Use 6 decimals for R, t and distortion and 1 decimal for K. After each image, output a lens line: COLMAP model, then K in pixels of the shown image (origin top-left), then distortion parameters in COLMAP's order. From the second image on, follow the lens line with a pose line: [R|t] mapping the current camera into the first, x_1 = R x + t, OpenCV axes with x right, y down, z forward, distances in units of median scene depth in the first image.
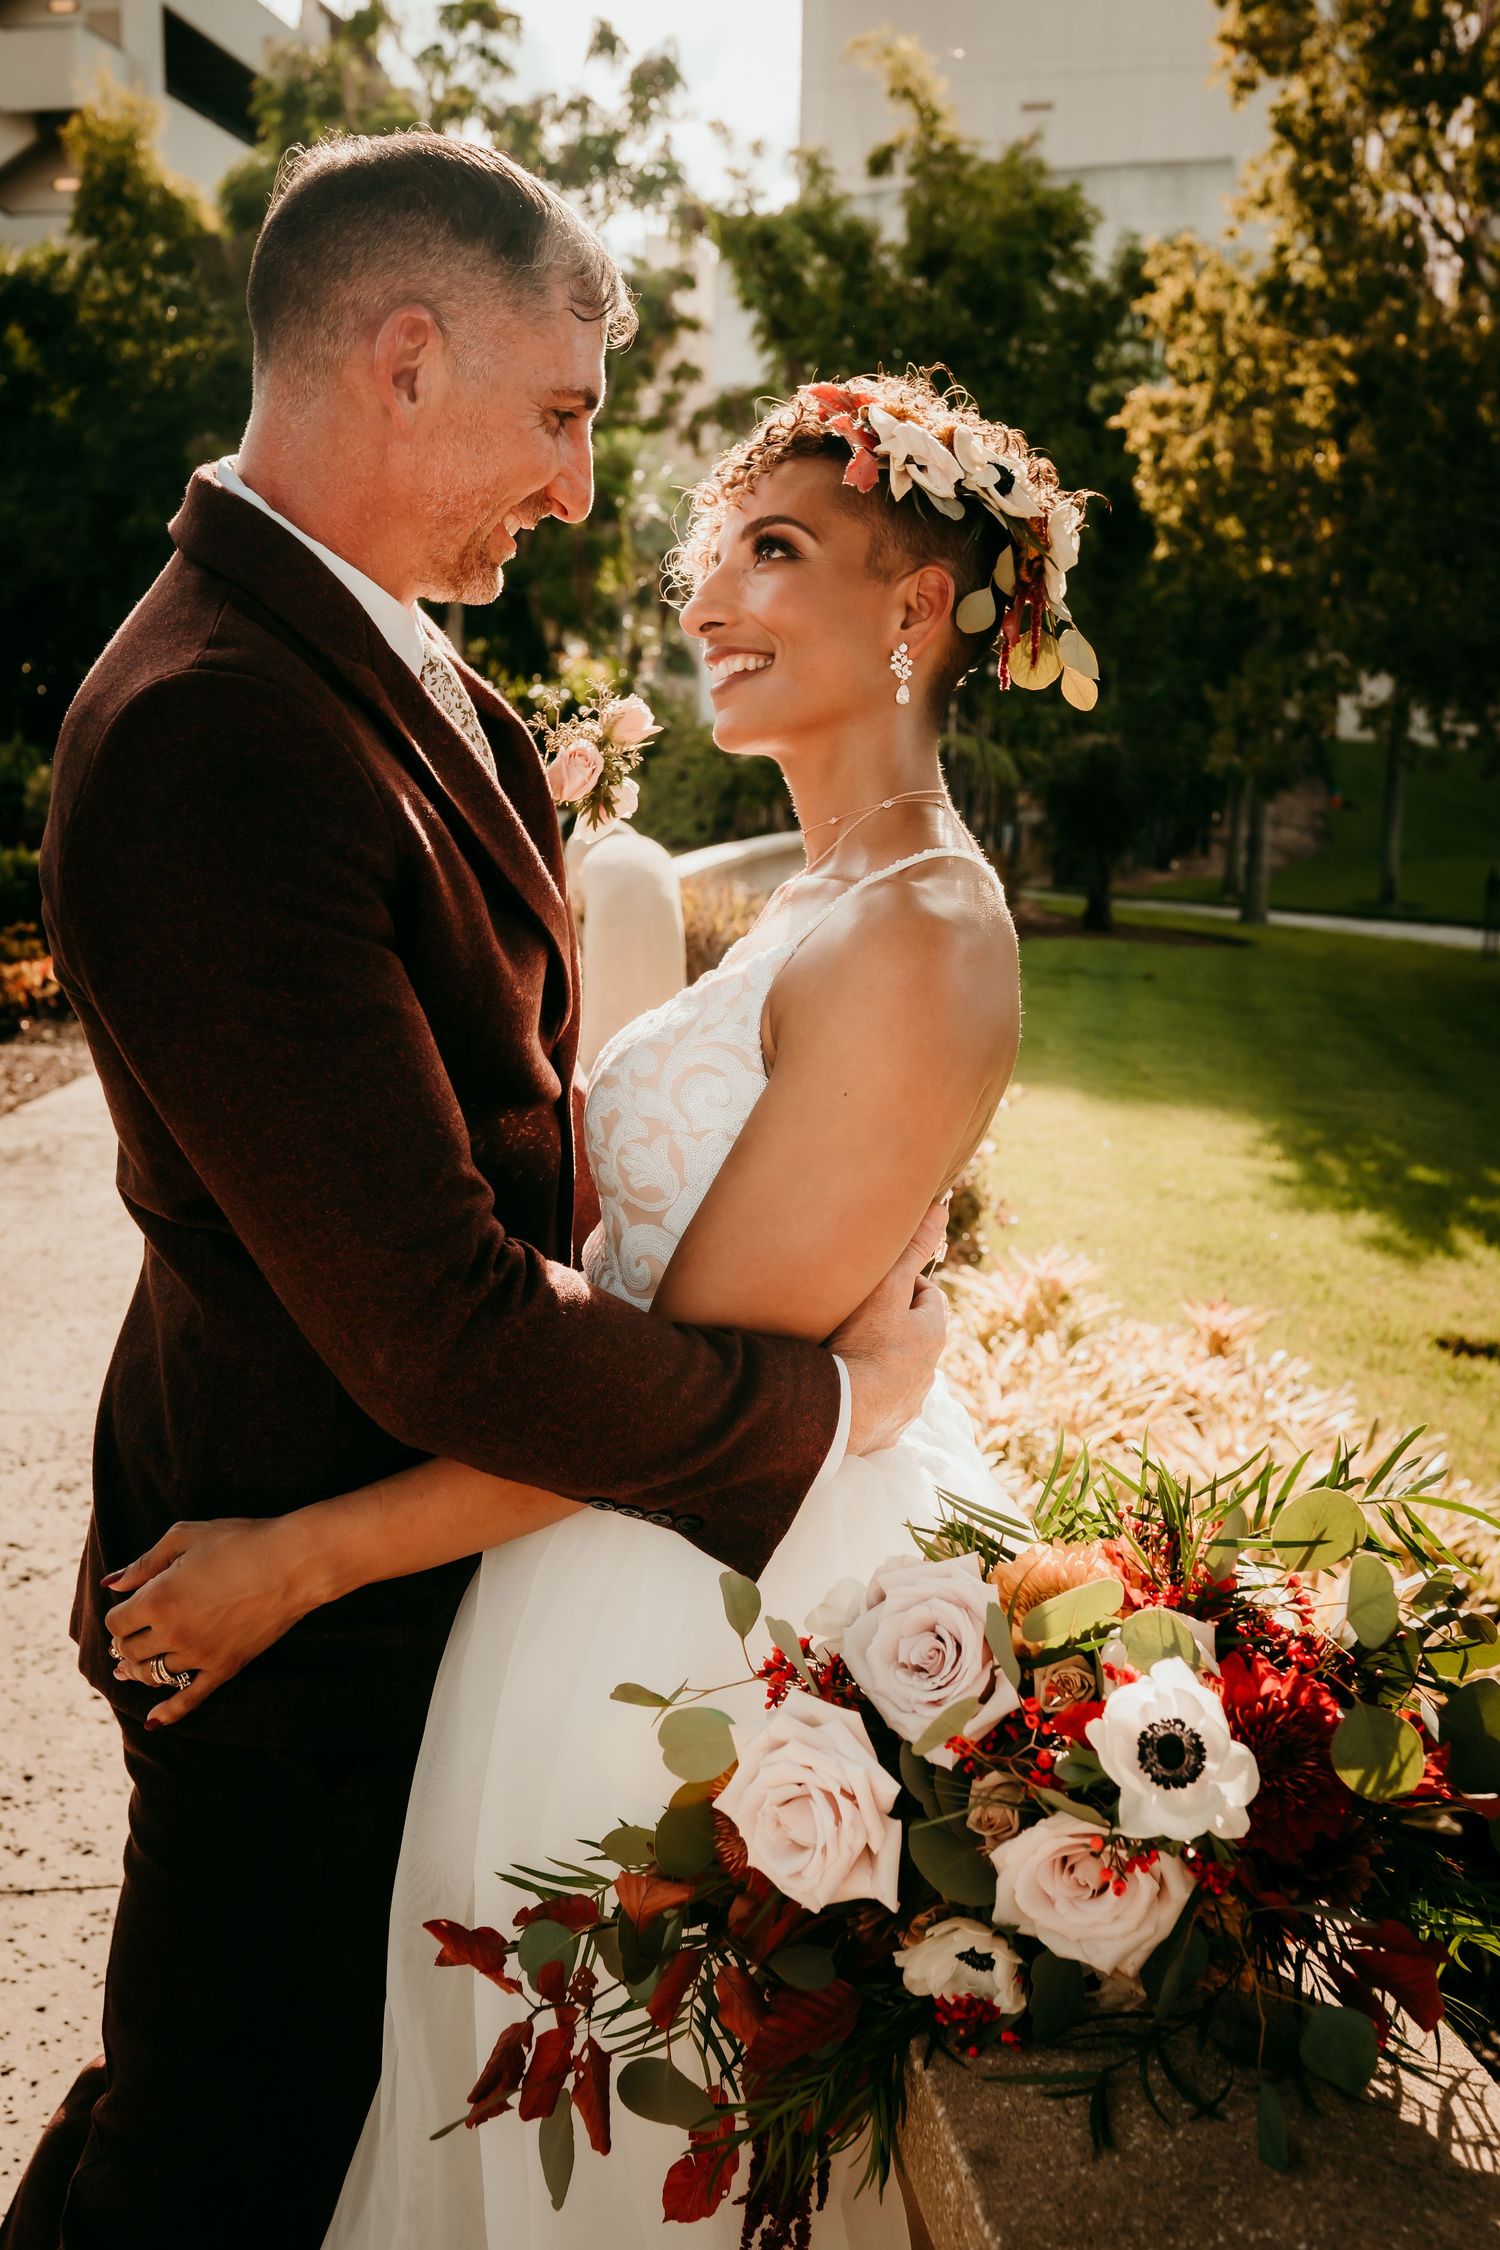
lens RADIAL K [[2403.9, 0, 749.8], [0, 2403.9, 1166.5], [0, 0, 1]] dist [-0.011142, 0.035000]
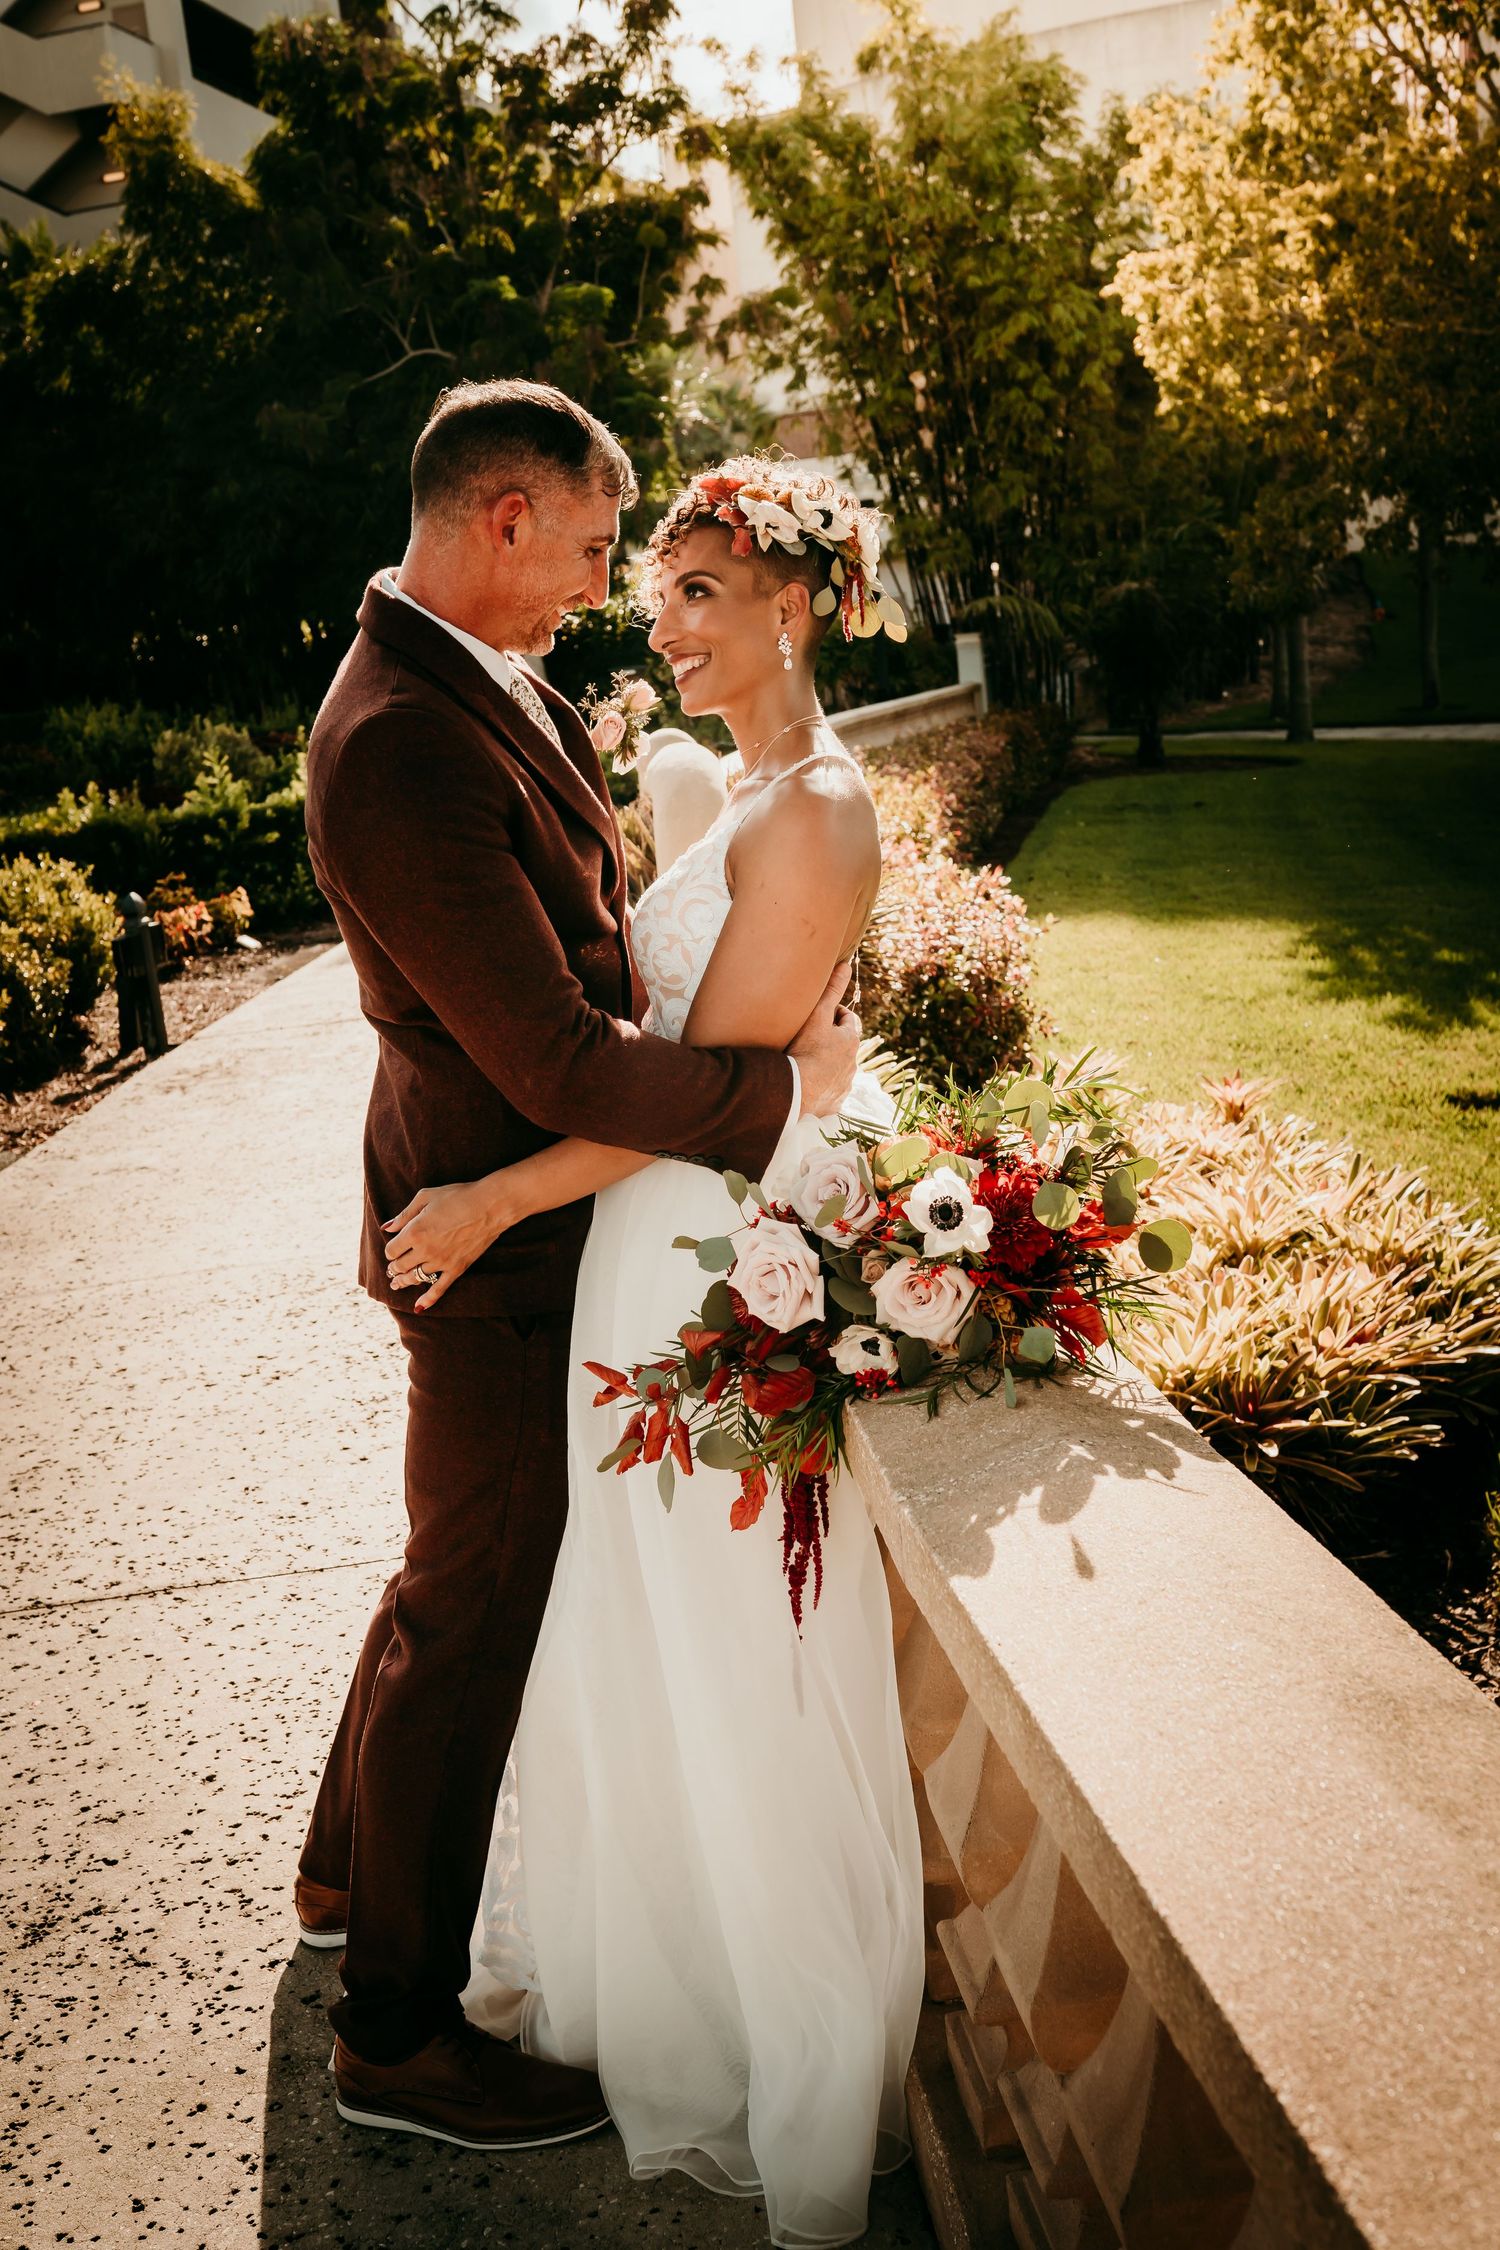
lens RADIAL K [[2248.5, 0, 750.0], [0, 2248.5, 1125.0], [0, 0, 1]] dist [0.001416, 0.009121]
pose [[0.992770, -0.108954, -0.050359, 0.012376], [0.110970, 0.993053, 0.039140, 0.008814], [0.045744, -0.044445, 0.997964, -0.088126]]
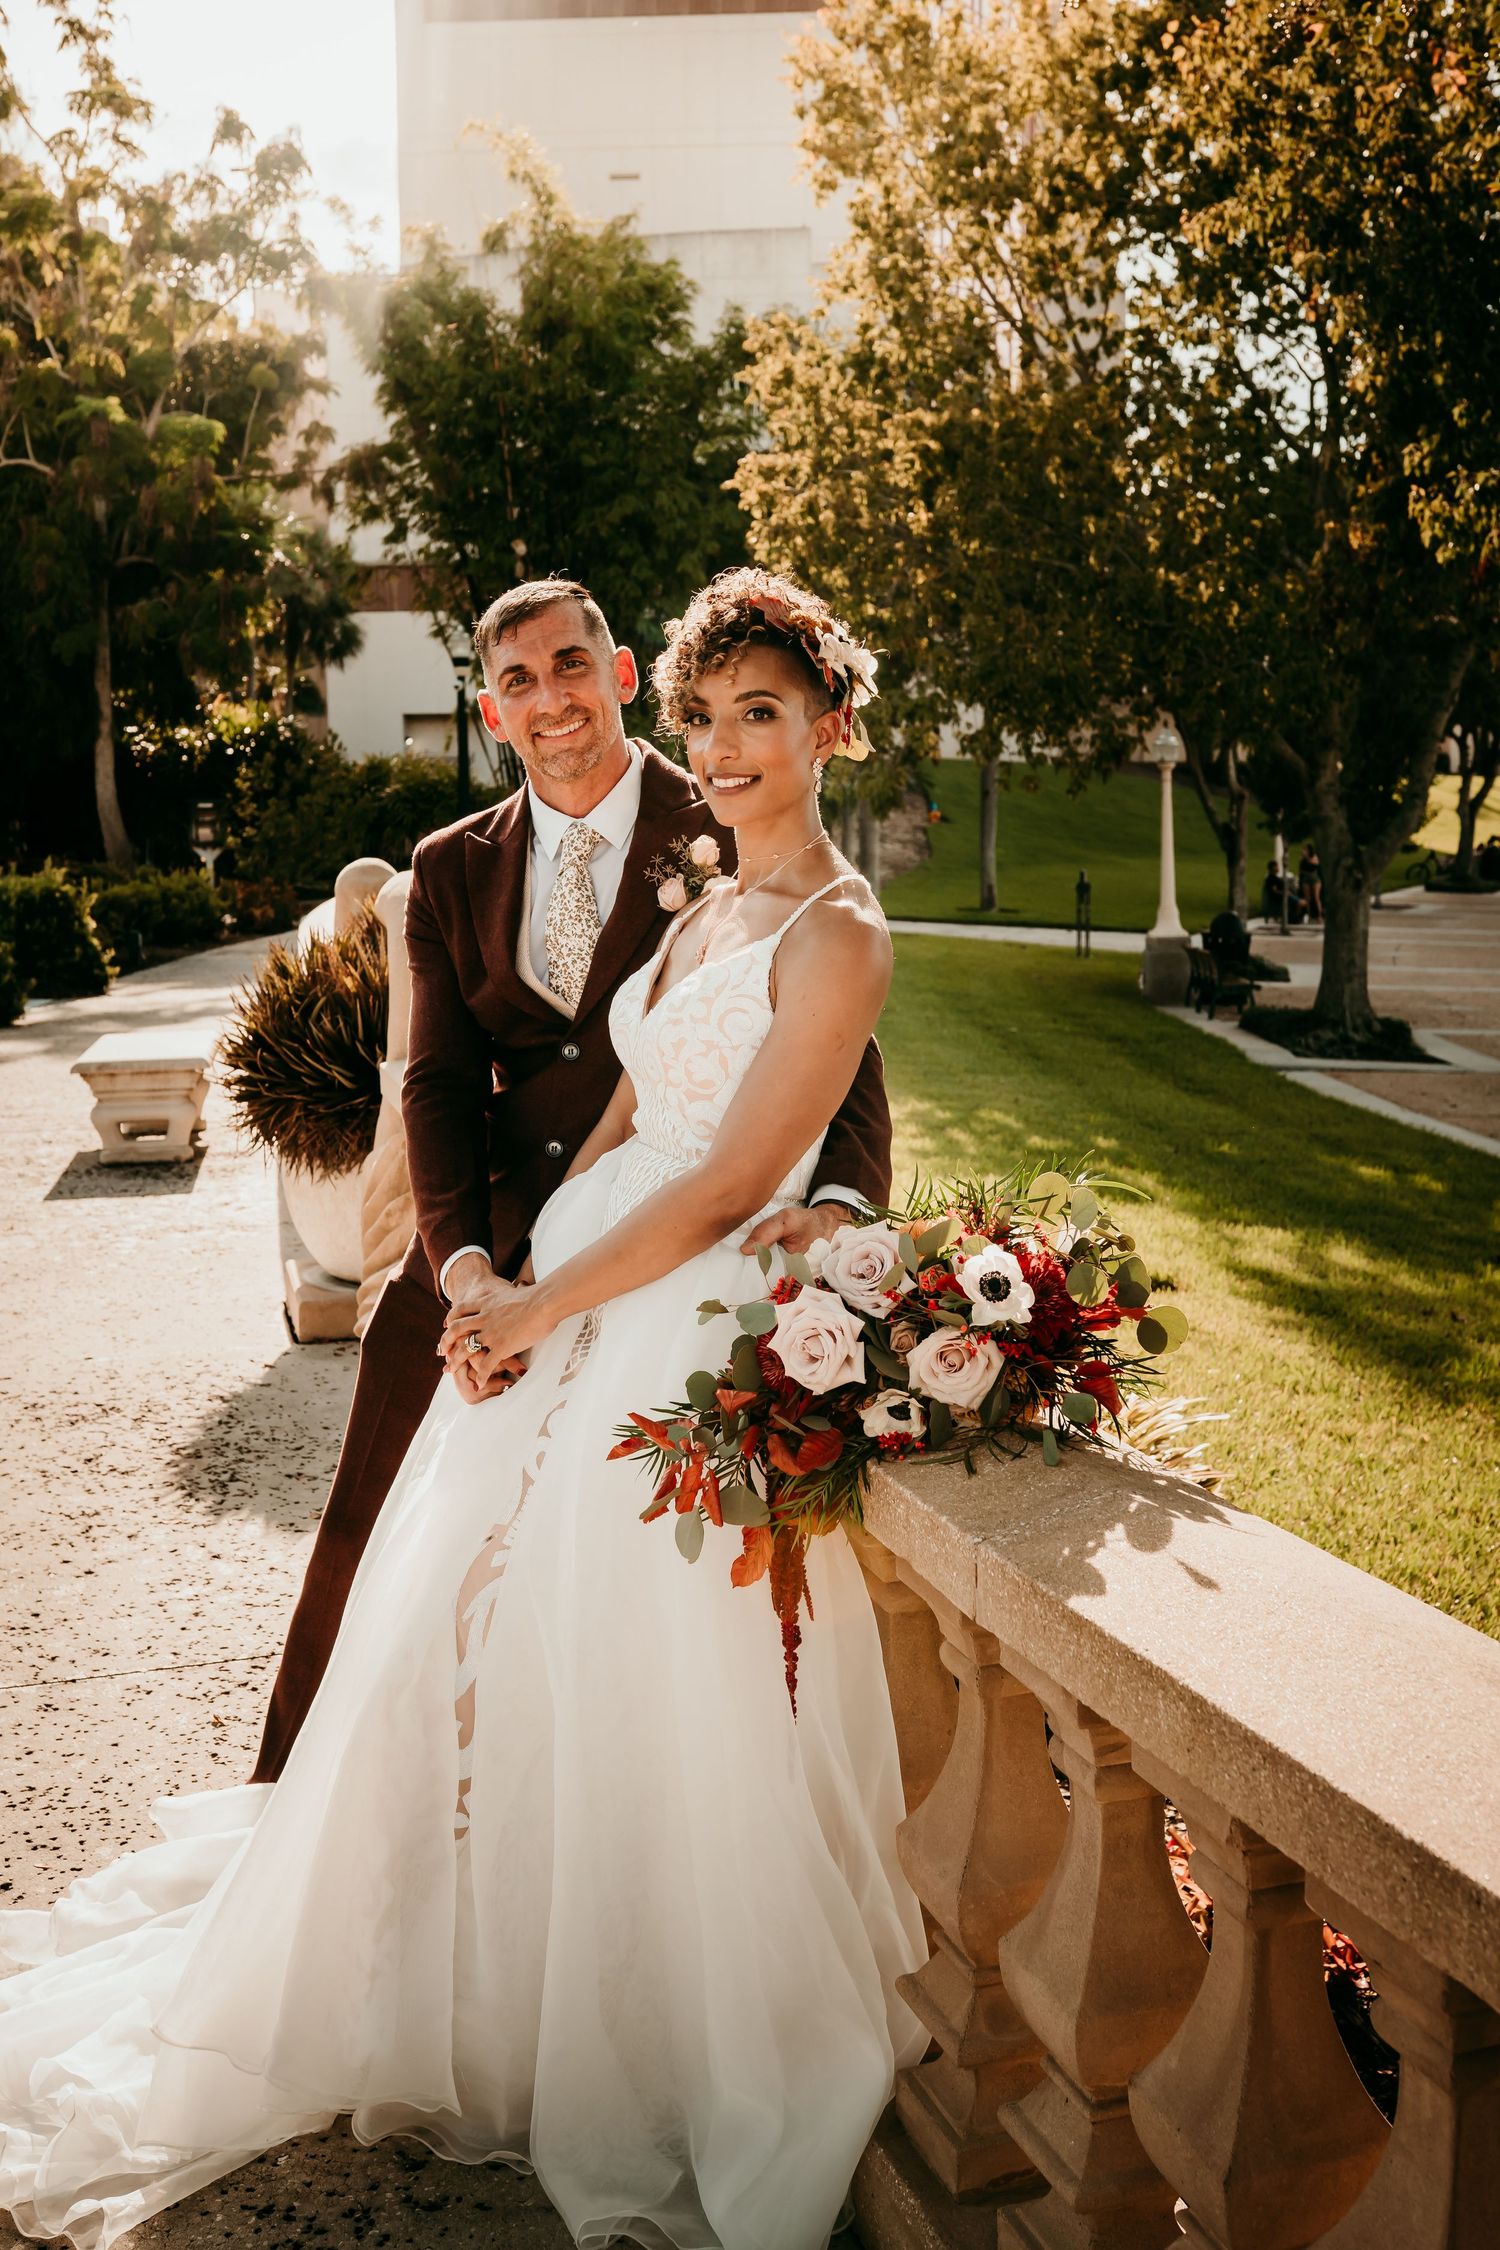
lens RADIAL K [[2290.7, 0, 757.5], [0, 2290.7, 1041.0], [0, 0, 1]] dist [-0.008428, 0.022475]
pose [[0.986992, -0.042300, 0.155105, -0.036363], [0.051170, 0.997248, -0.053646, 0.013106], [-0.152409, 0.060885, 0.986440, -0.106855]]
